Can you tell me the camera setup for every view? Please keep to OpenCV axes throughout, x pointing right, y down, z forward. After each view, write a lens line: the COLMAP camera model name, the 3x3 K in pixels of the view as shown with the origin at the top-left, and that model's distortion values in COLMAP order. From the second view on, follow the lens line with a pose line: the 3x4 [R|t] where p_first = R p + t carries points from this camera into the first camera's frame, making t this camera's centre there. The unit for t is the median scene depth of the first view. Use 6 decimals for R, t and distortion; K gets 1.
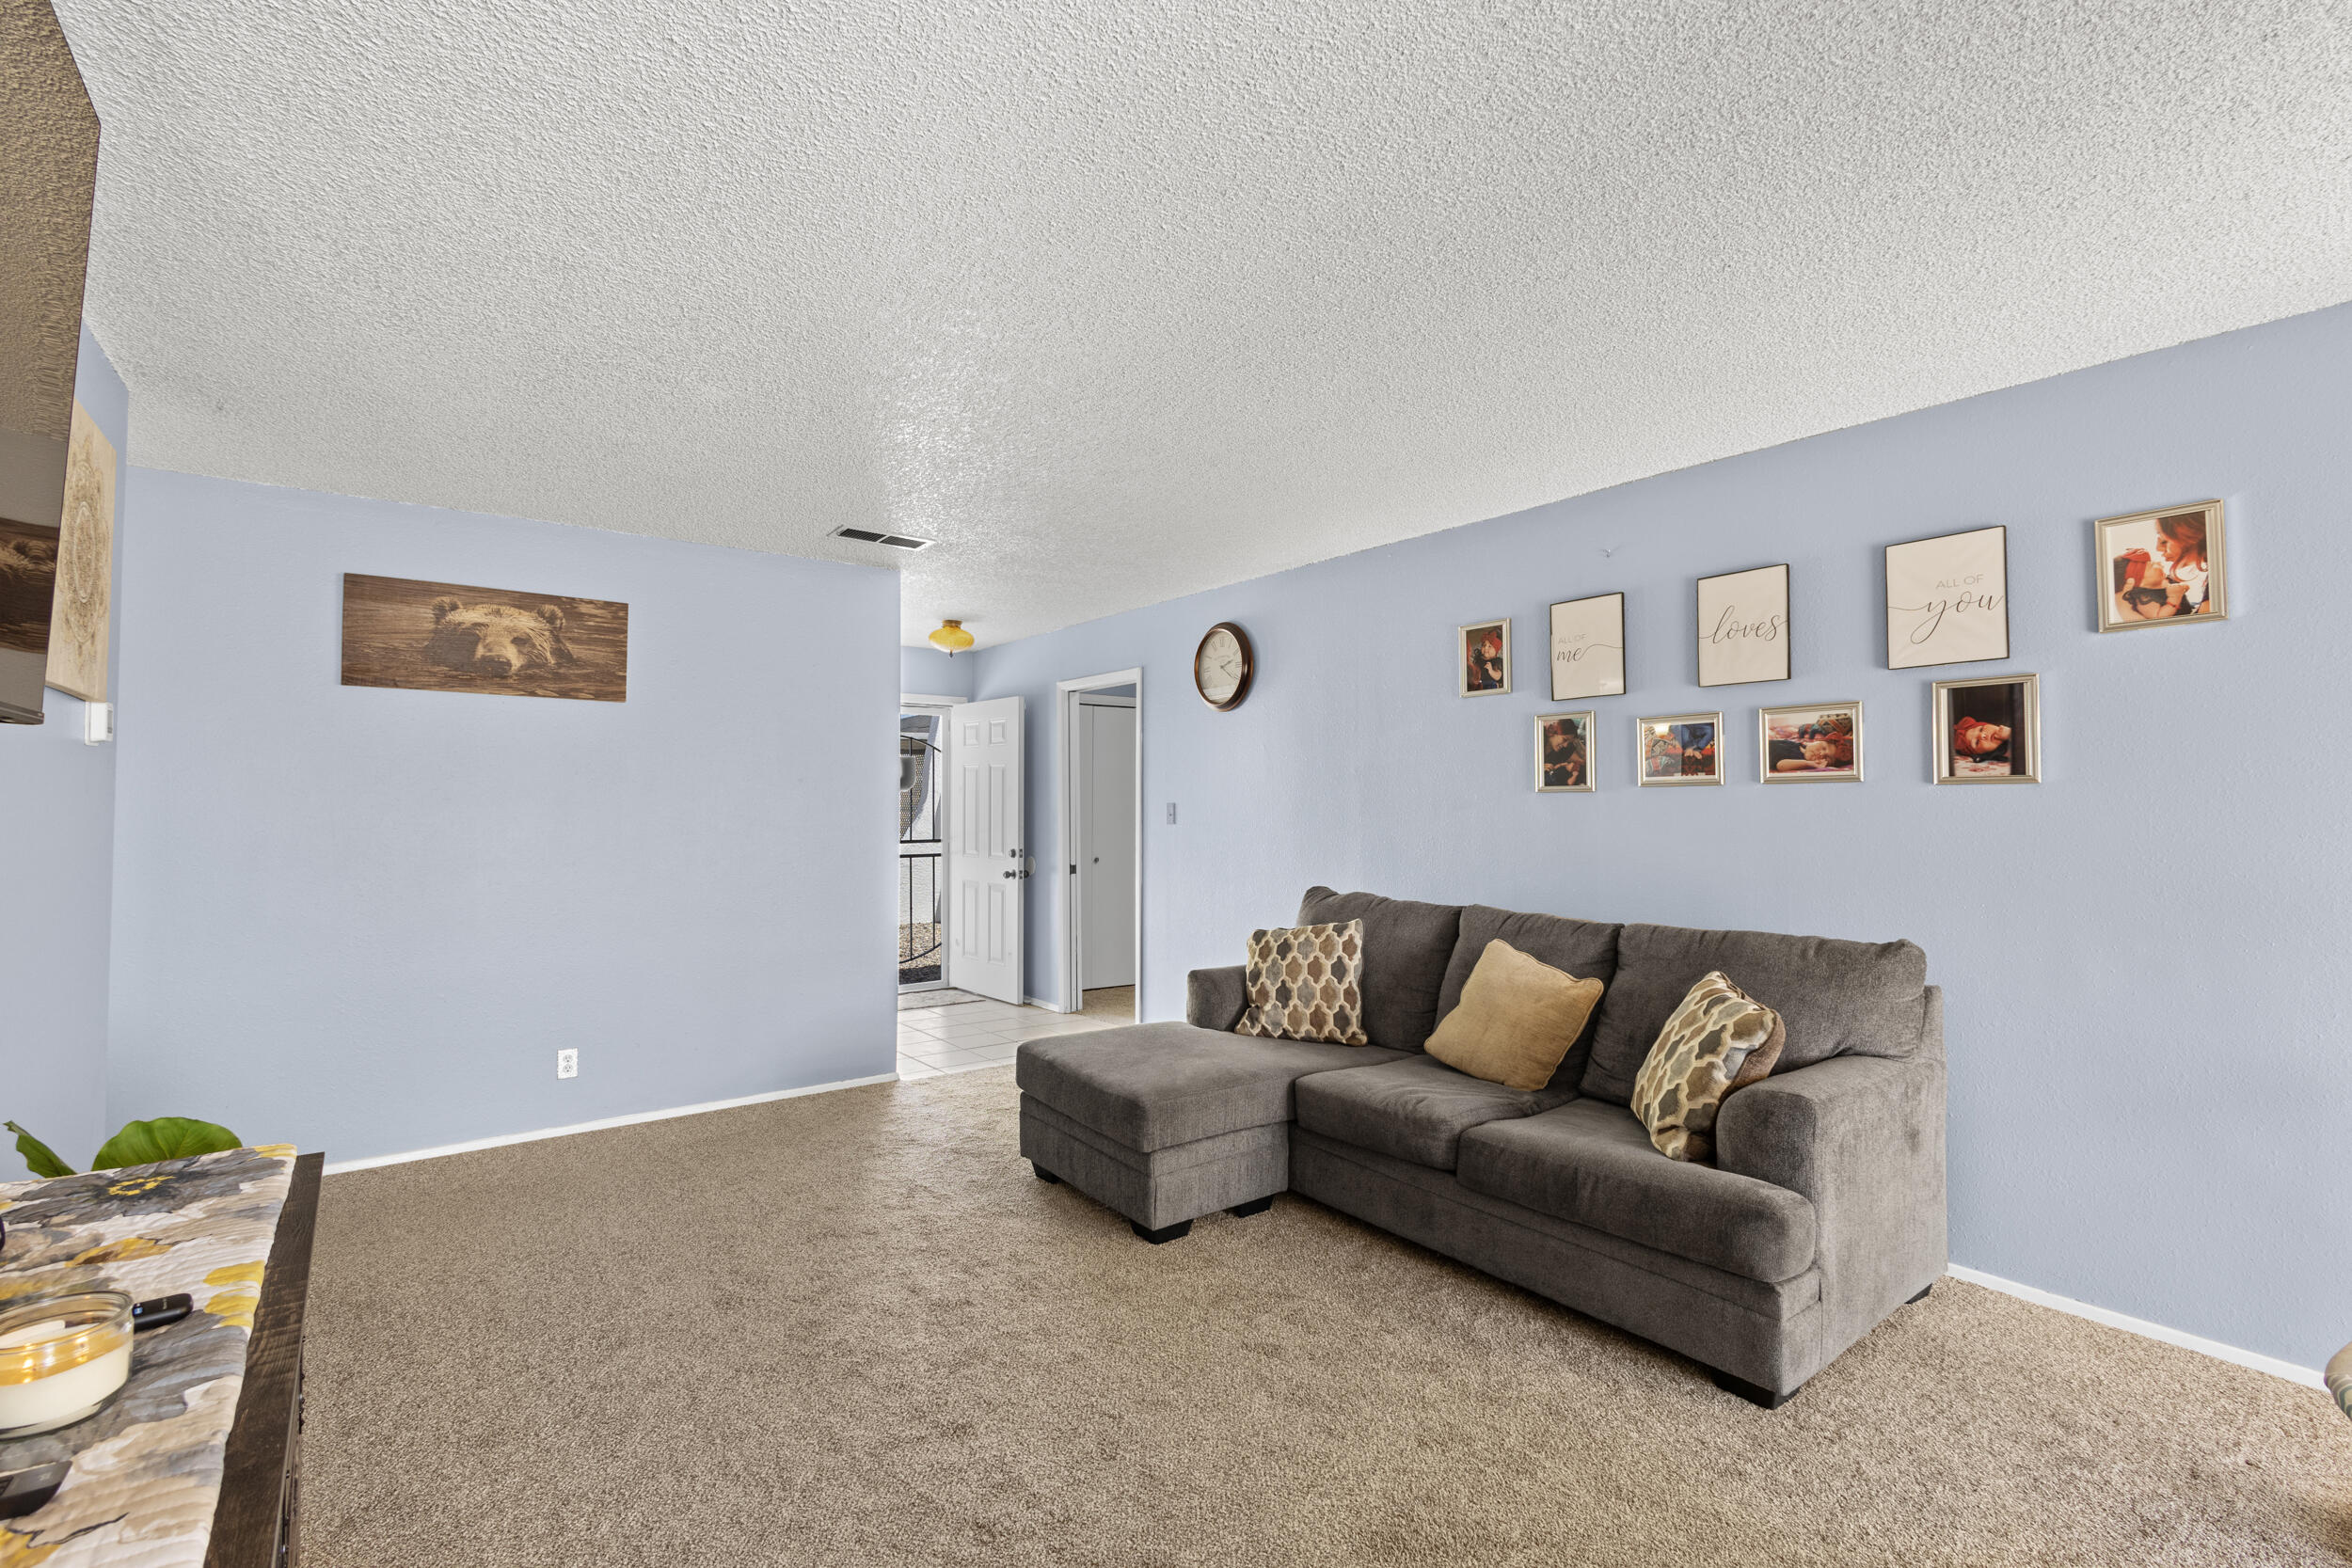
lens RADIAL K [[1079.2, 0, 1178.0], [0, 1079.2, 779.9], [0, 0, 1]] dist [0.010597, -0.004549]
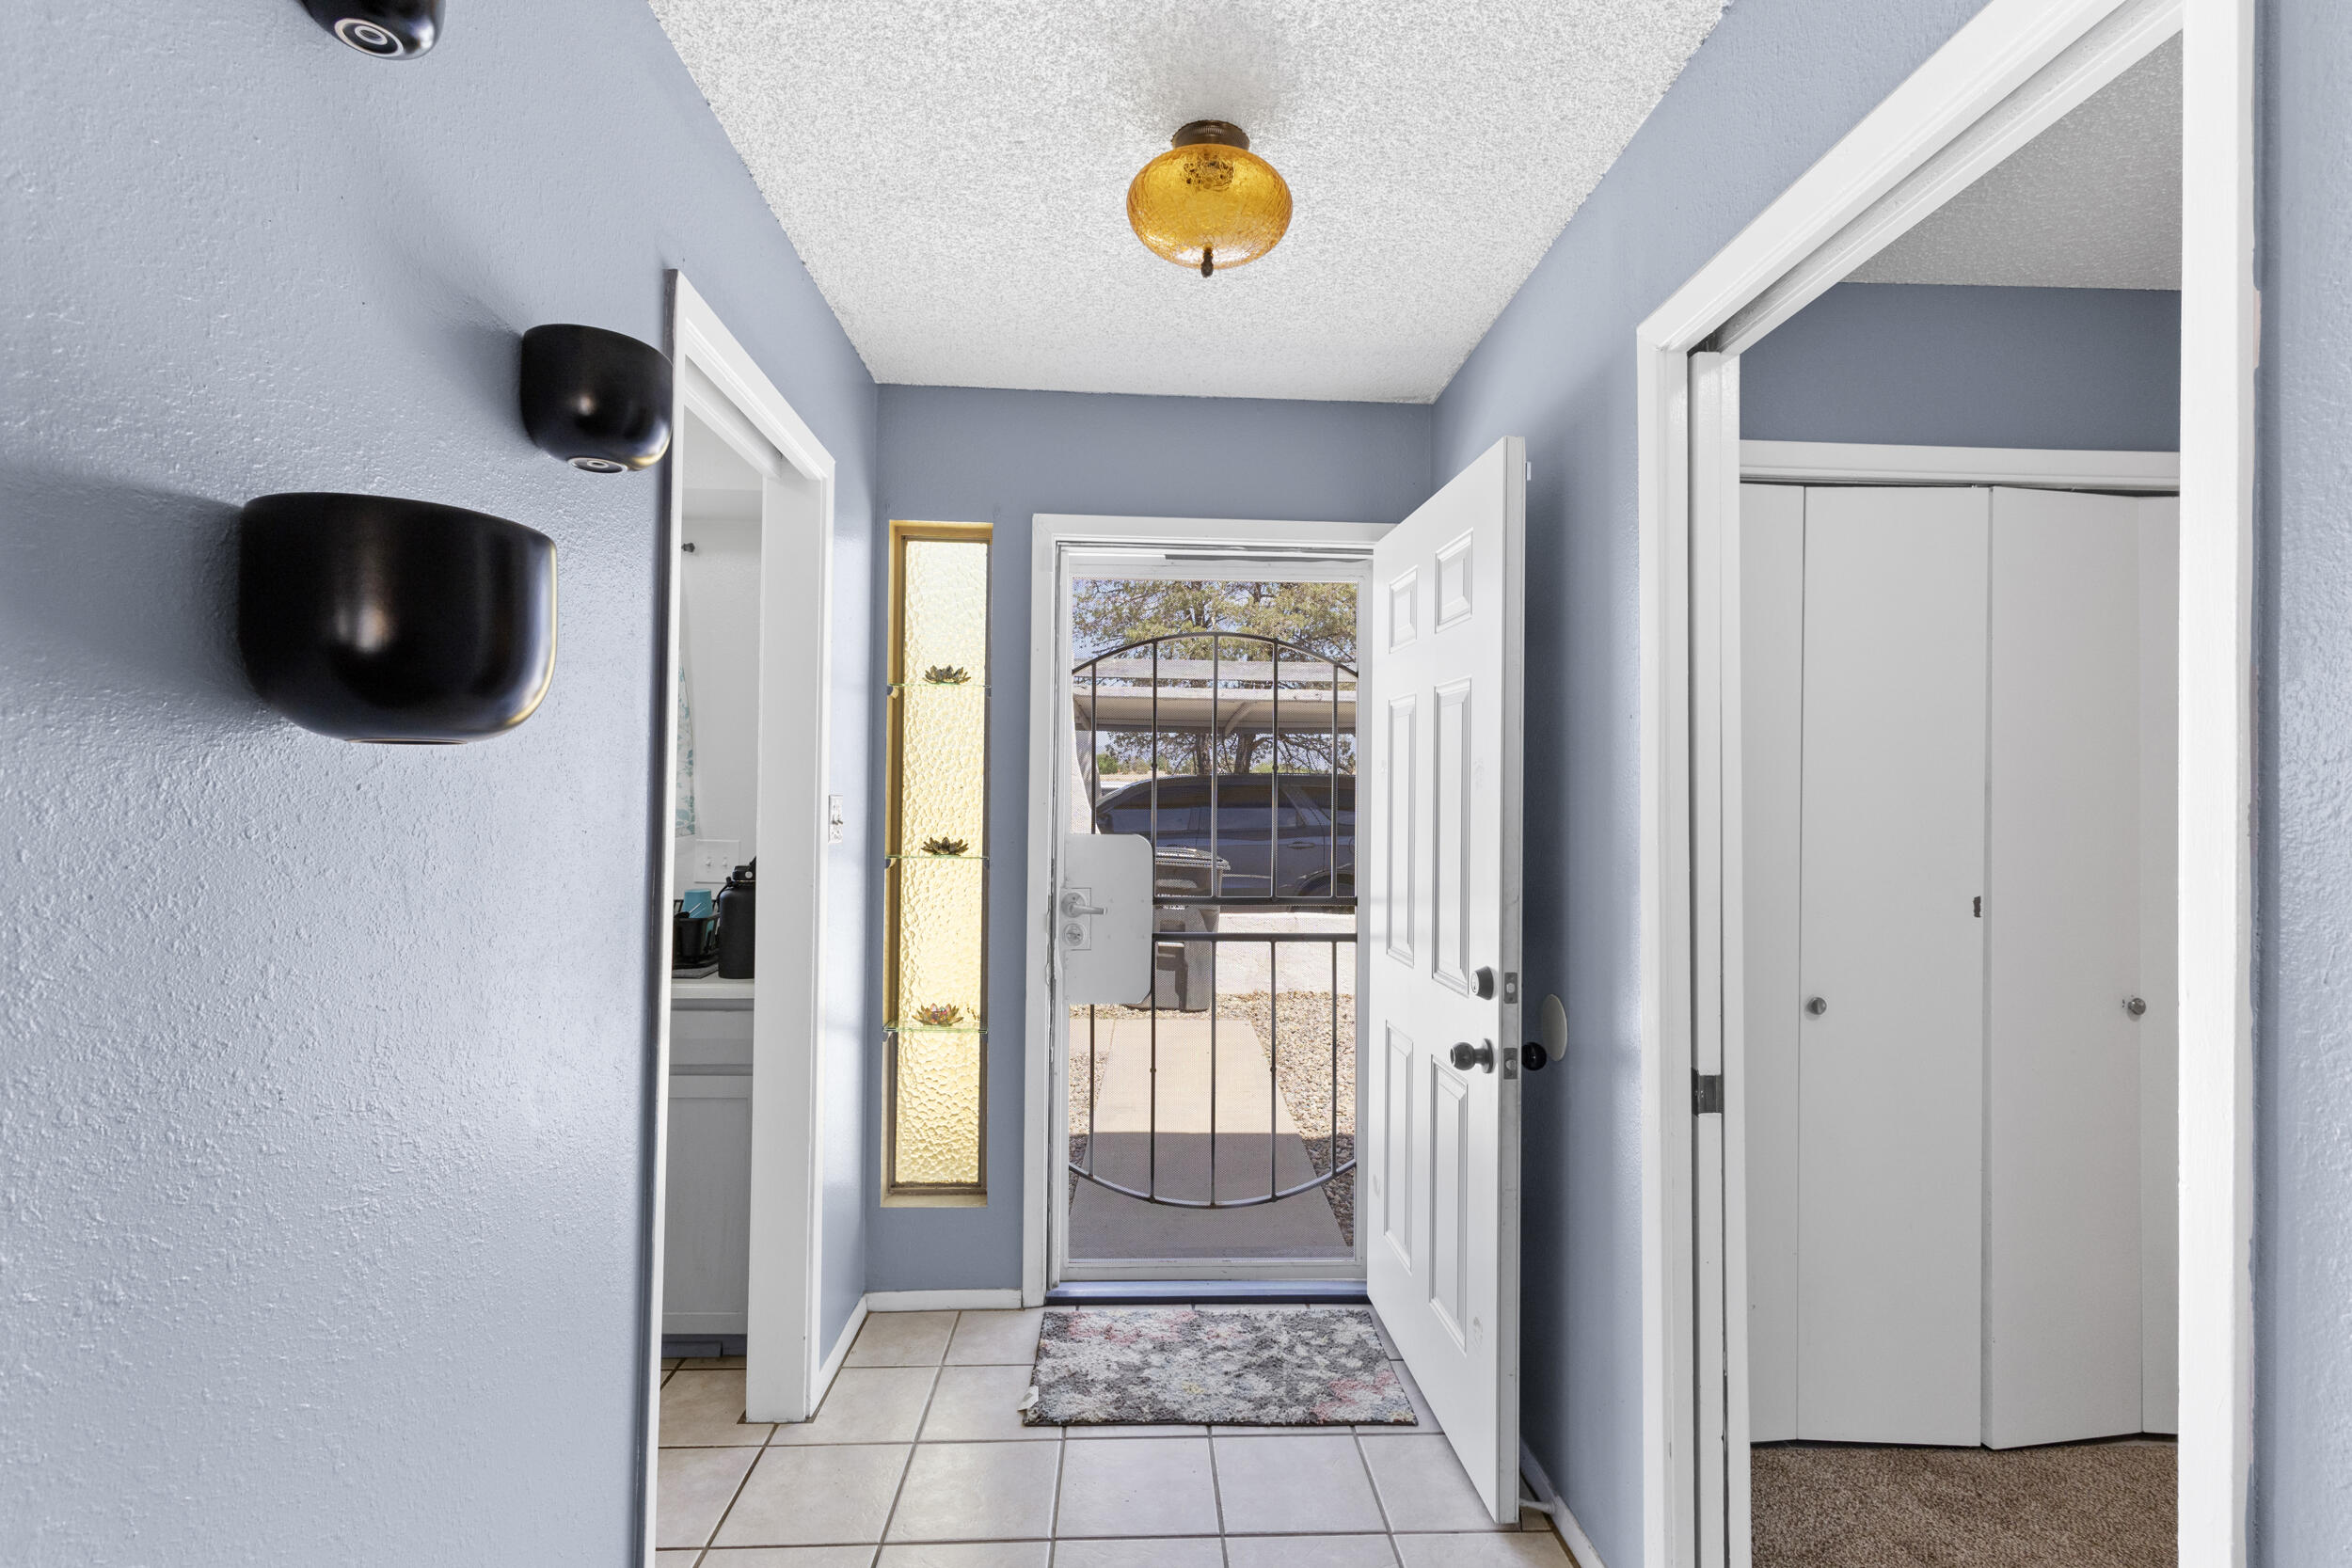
lens RADIAL K [[1079.2, 0, 1178.0], [0, 1079.2, 779.9], [0, 0, 1]] dist [0.010597, -0.004549]
pose [[0.833369, -0.004599, -0.552697, -0.060497], [0.007607, 0.999966, 0.003149, 0.011841], [0.552664, -0.006828, 0.833376, 0.714376]]
